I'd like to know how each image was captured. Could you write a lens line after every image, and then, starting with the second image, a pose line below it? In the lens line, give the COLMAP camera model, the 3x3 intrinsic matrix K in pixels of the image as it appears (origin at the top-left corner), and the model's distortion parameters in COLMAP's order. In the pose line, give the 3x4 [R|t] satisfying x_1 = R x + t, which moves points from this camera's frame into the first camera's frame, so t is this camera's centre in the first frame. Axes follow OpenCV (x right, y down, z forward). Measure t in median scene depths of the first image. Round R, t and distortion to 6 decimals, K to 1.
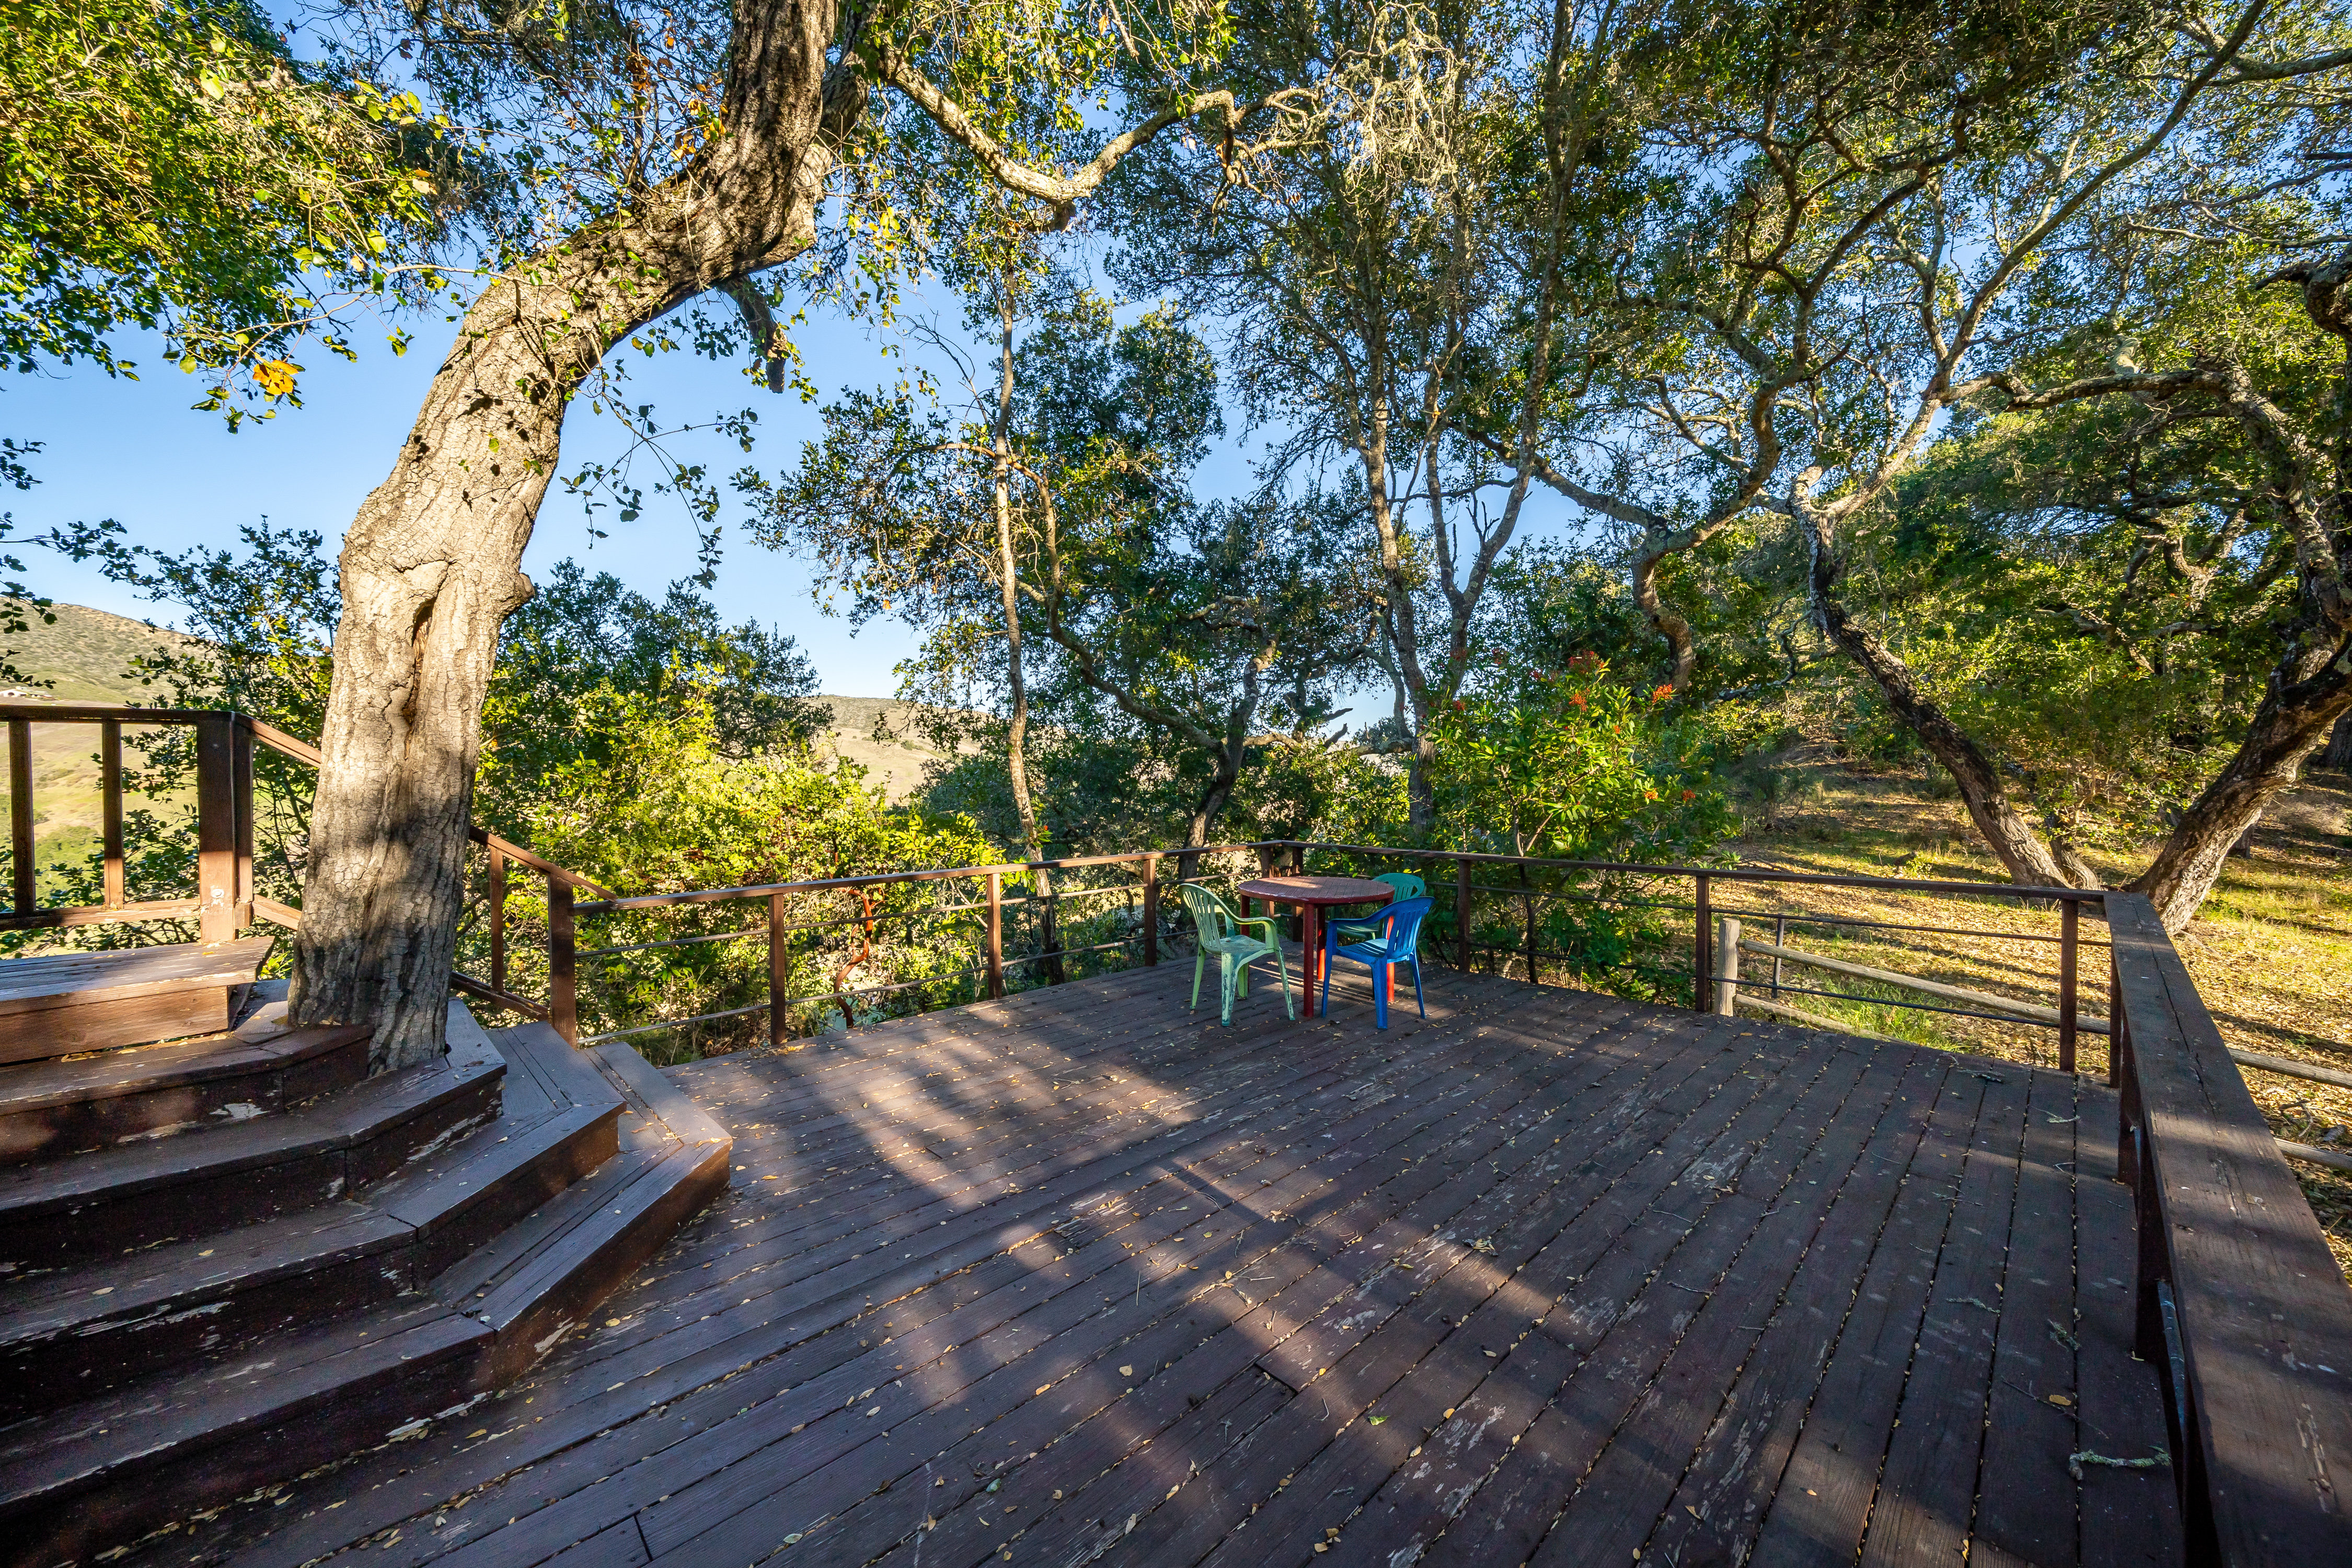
lens RADIAL K [[853.3, 0, 1182.6], [0, 853.3, 786.7], [0, 0, 1]] dist [-0.002195, -0.000110]
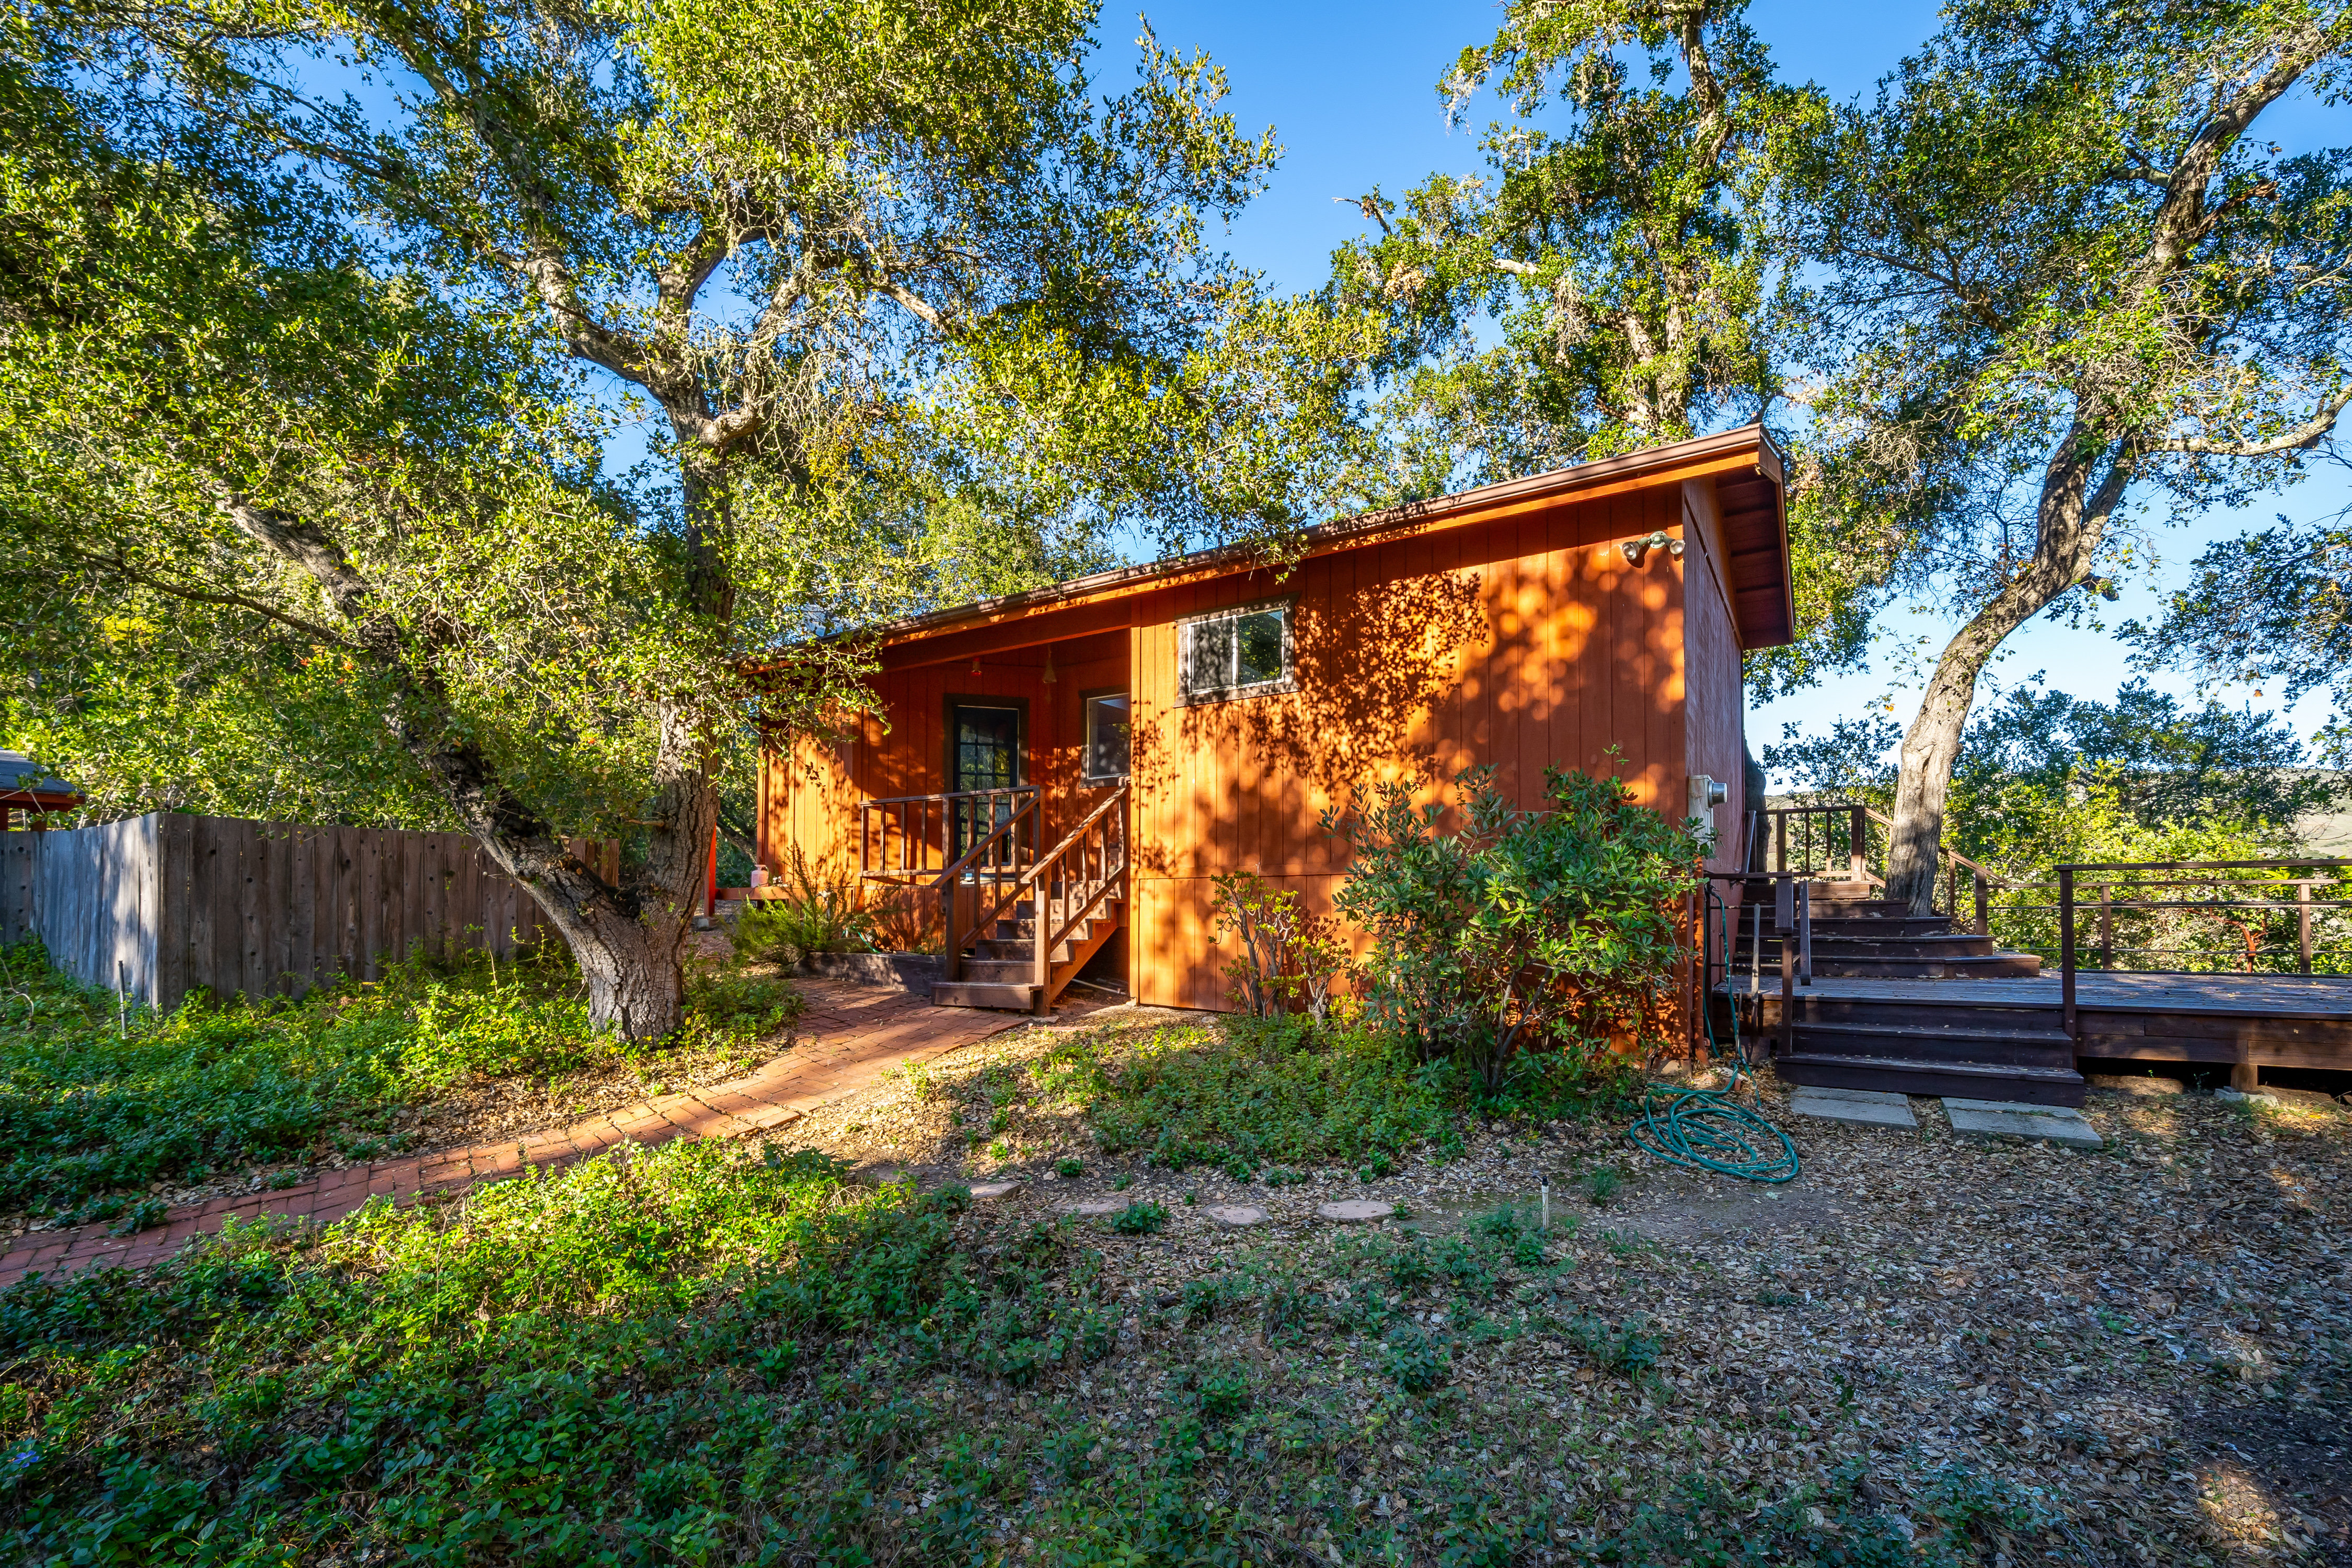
lens RADIAL K [[1051.9, 0, 1145.4], [0, 1051.9, 899.7], [0, 0, 1]] dist [-0.005039, -0.000276]
pose [[0.217014, -0.008632, -0.976130, 0.895776], [-0.017571, 0.999764, -0.012748, 0.157611], [0.976010, 0.019918, 0.216811, -1.048402]]
